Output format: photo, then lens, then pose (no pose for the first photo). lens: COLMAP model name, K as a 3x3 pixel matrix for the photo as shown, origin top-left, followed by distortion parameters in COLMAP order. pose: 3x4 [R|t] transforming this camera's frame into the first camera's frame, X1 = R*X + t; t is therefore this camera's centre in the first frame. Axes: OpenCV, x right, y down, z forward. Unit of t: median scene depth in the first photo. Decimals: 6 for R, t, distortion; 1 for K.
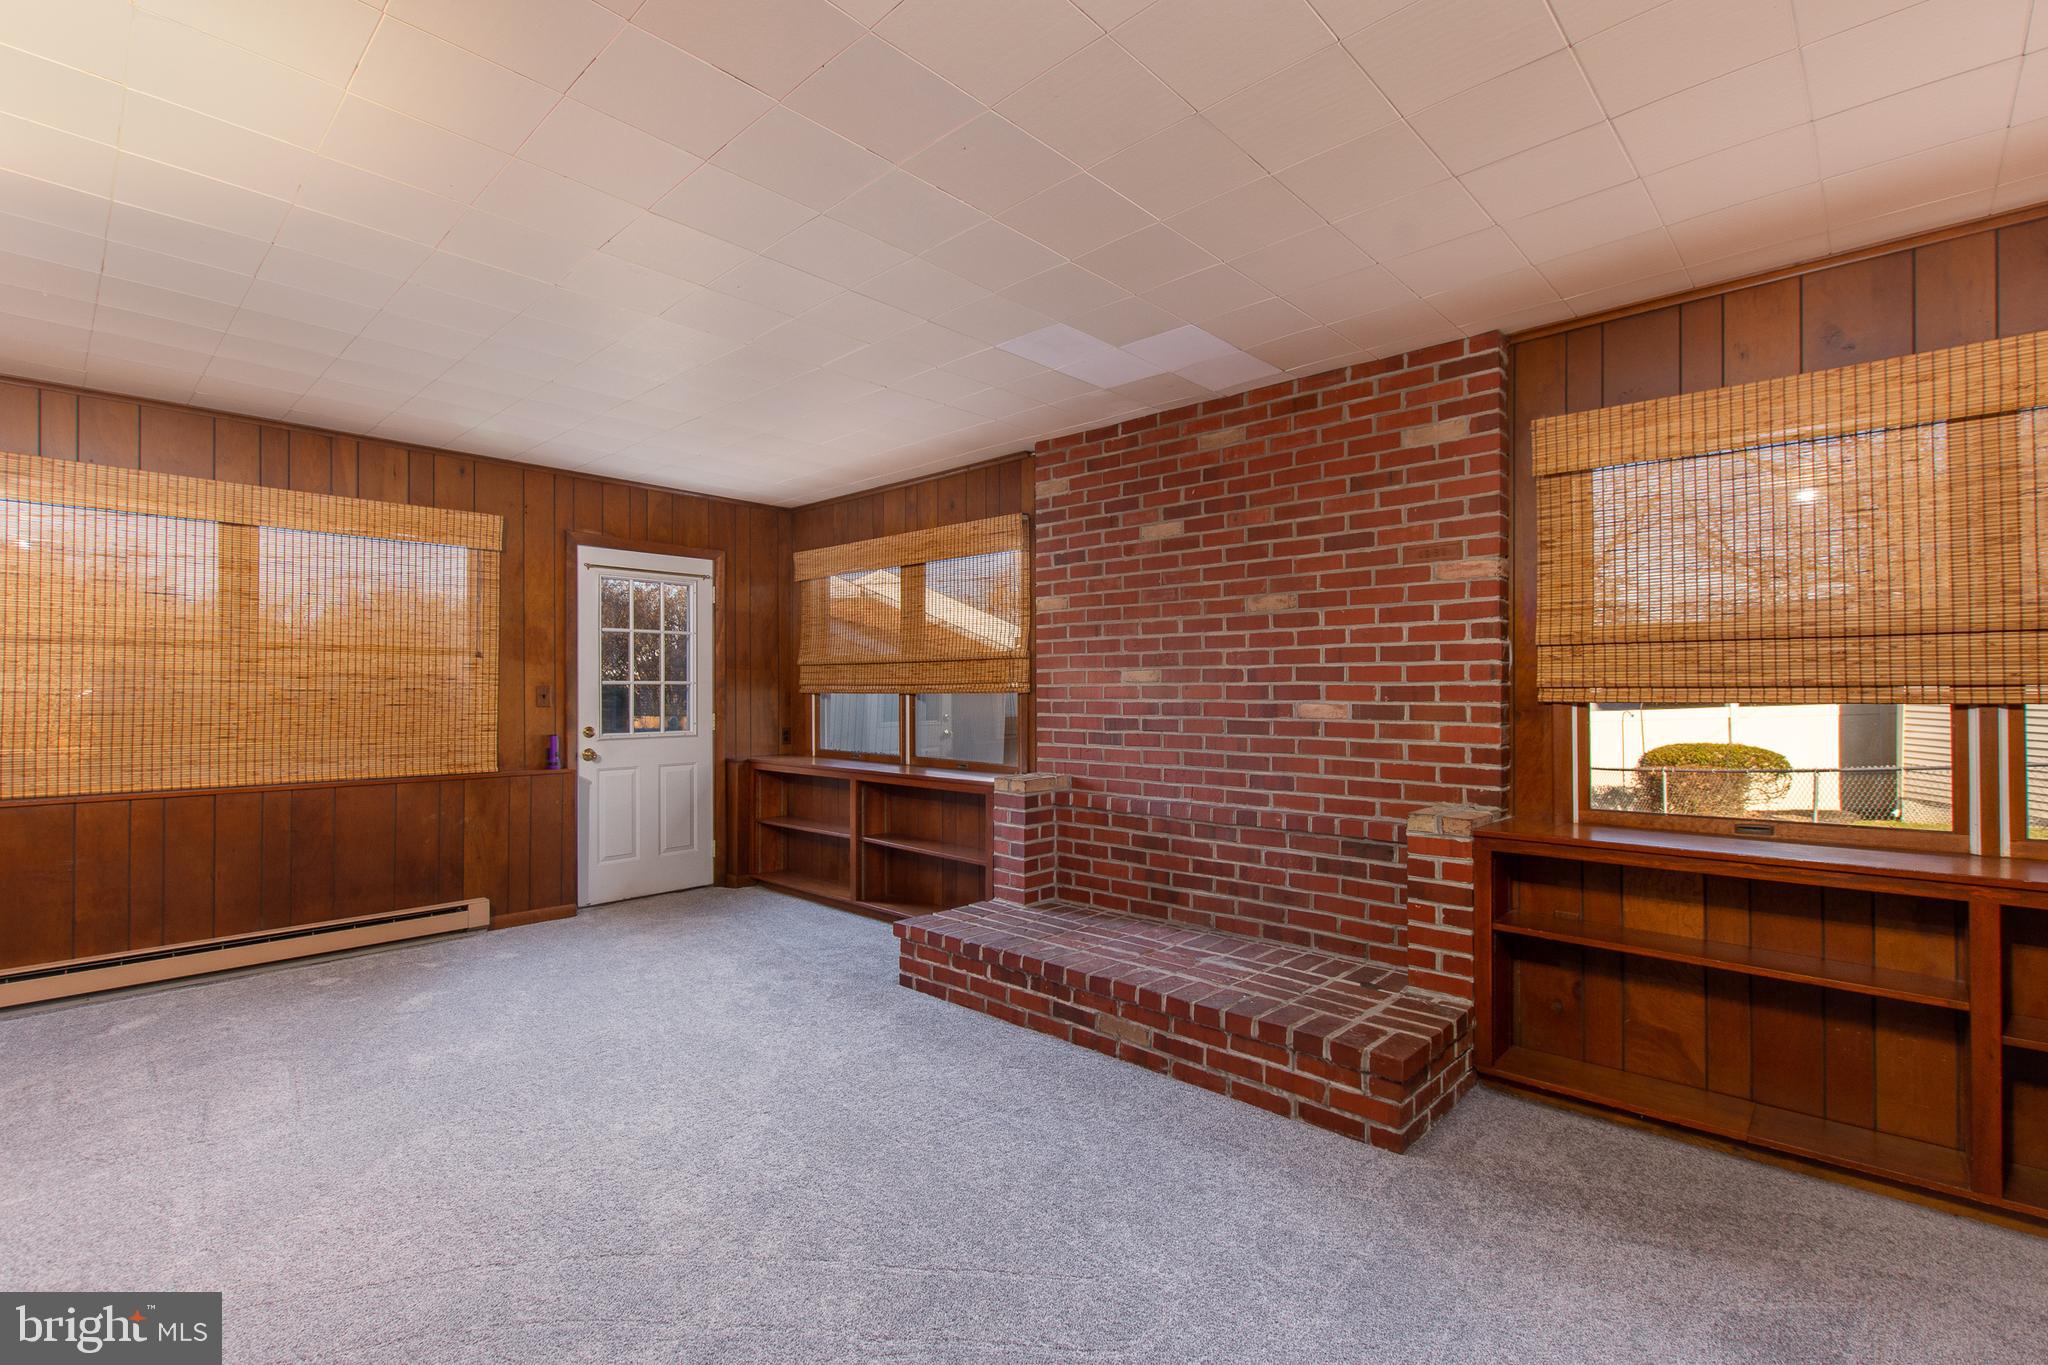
lens RADIAL K [[908.8, 0, 1051.1], [0, 908.8, 693.7], [0, 0, 1]] dist [-0.000062, 0.000267]
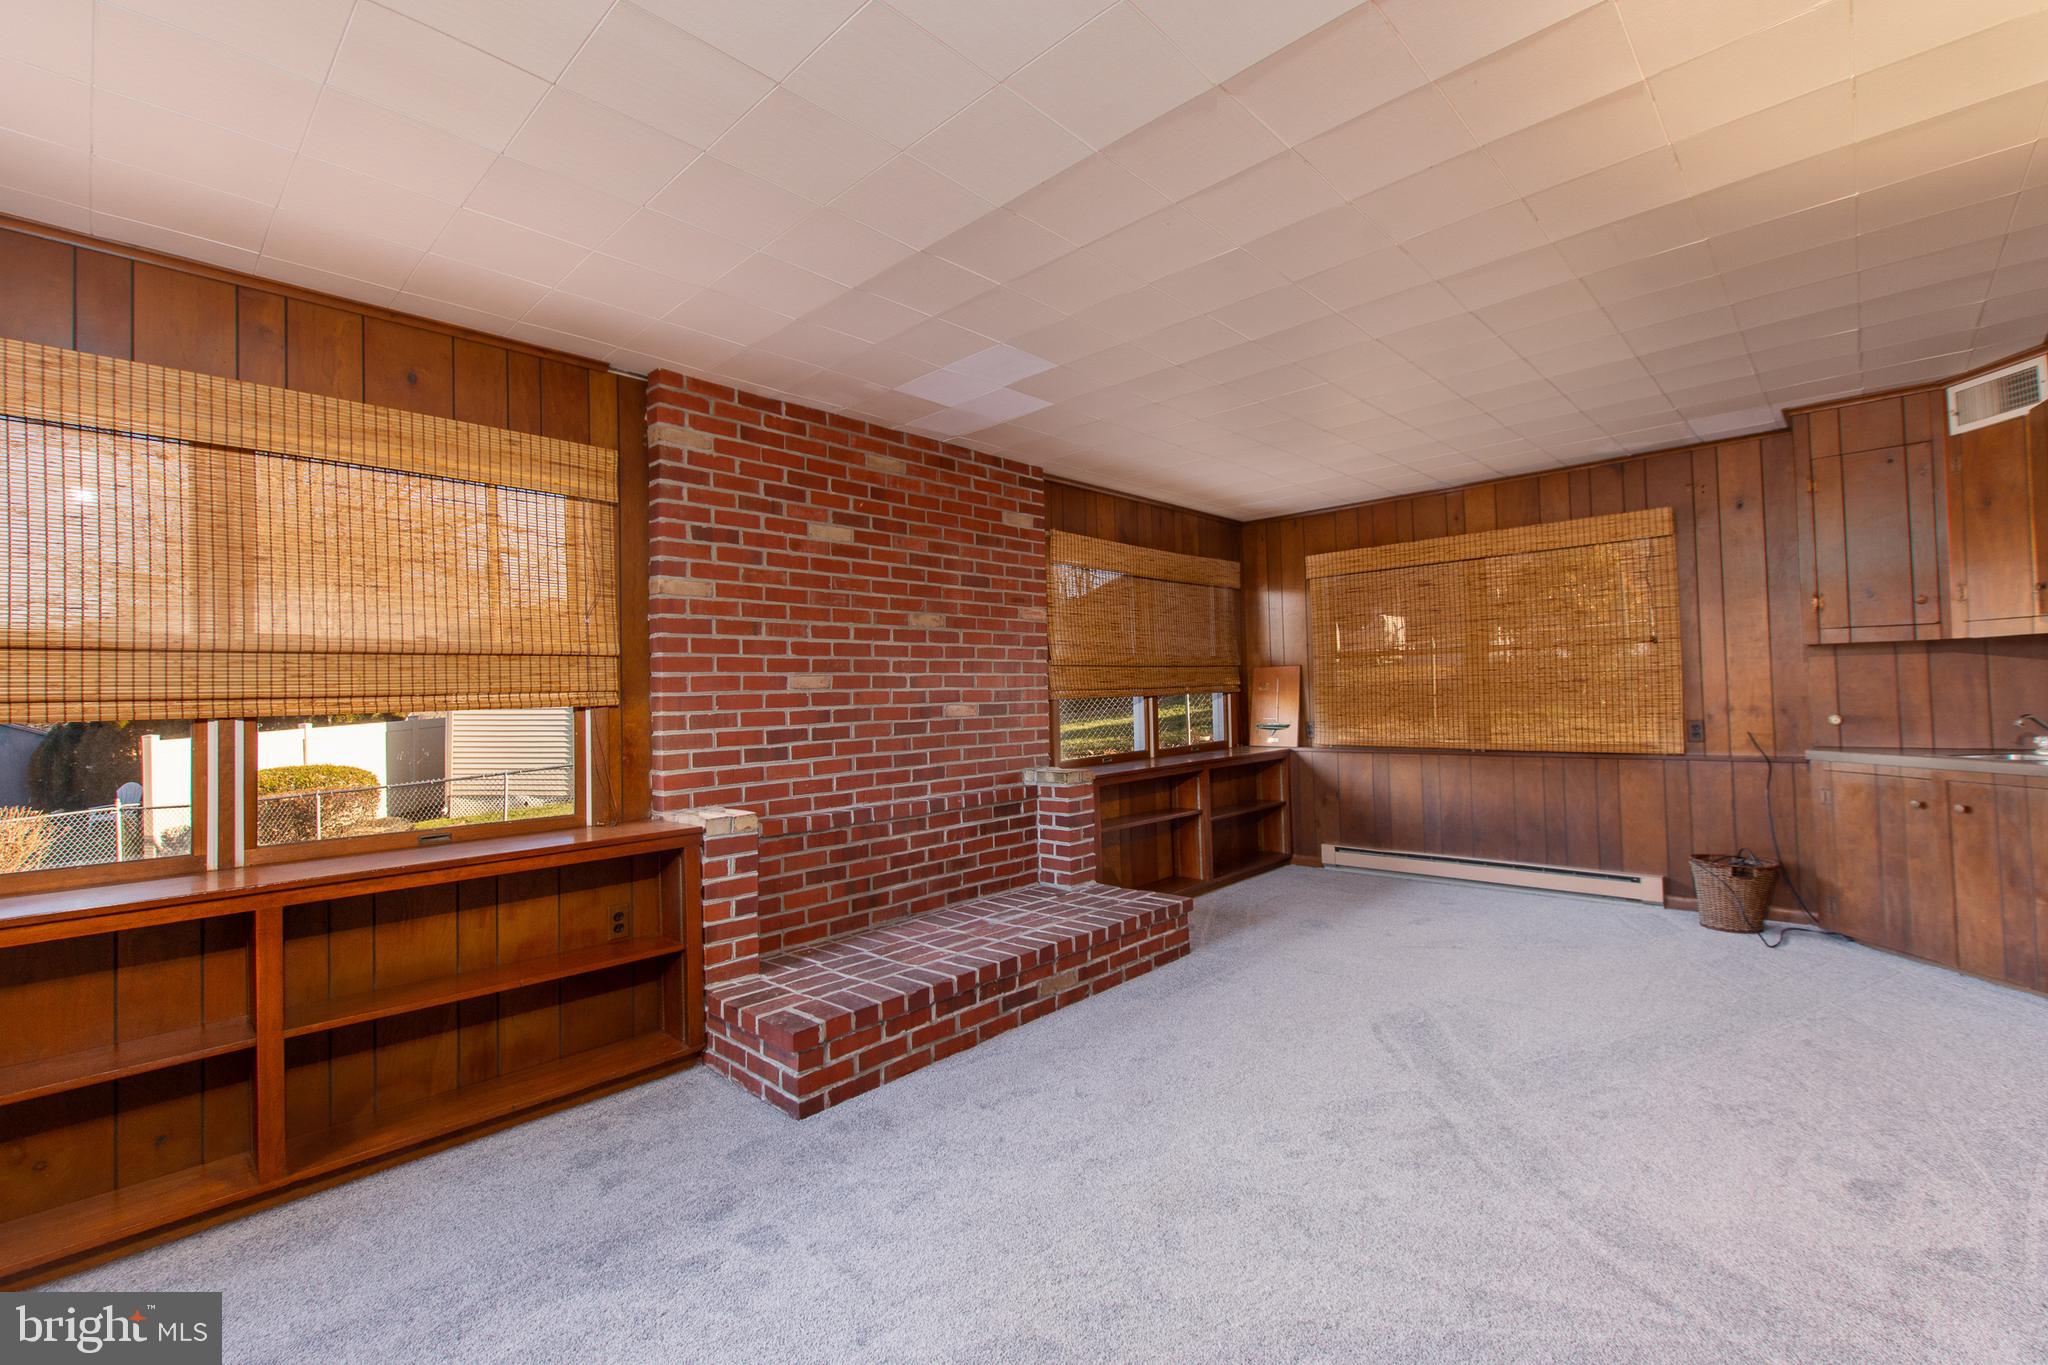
lens RADIAL K [[890.5, 0, 1014.0], [0, 890.5, 676.7], [0, 0, 1]] dist [0.001480, 0.000107]
pose [[0.023840, 0.020516, 0.999505, -0.869675], [0.028350, 0.999373, -0.021190, 0.000208], [-0.999314, 0.028841, 0.023244, 0.827576]]
